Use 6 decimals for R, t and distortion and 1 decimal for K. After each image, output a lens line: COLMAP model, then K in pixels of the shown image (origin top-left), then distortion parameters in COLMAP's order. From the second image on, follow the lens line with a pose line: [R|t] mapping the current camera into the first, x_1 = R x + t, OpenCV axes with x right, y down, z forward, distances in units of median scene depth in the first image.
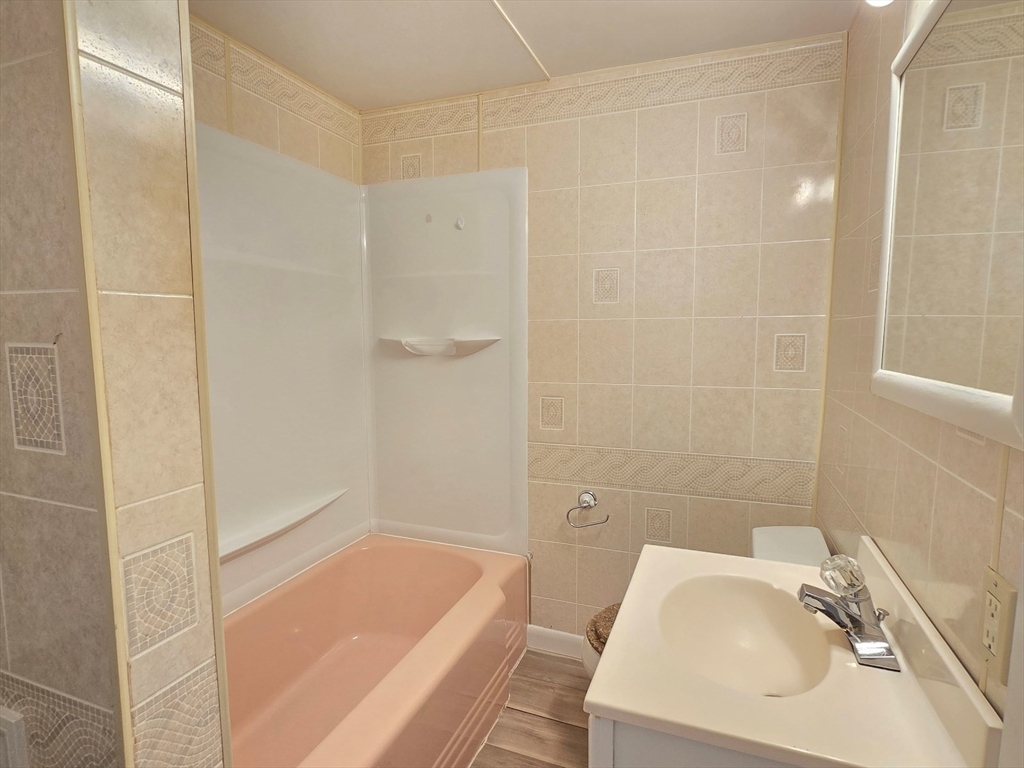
lens RADIAL K [[531.1, 0, 510.5], [0, 531.1, 383.0], [0, 0, 1]] dist [0.002688, 0.000925]
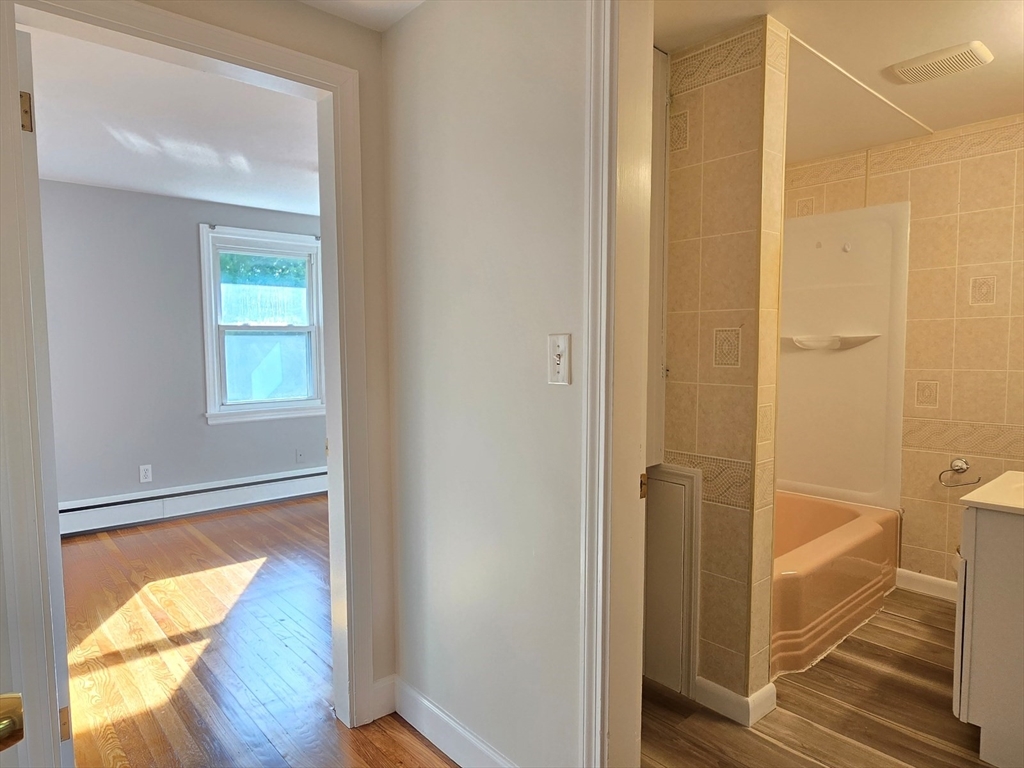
lens RADIAL K [[610.5, 0, 525.8], [0, 610.5, 389.8], [0, 0, 1]] dist [-0.003529, 0.002727]
pose [[0.889885, 0.027302, -0.455367, -0.108512], [-0.036754, 0.999253, -0.011914, 0.098909], [0.454702, 0.027338, 0.890224, -0.705894]]
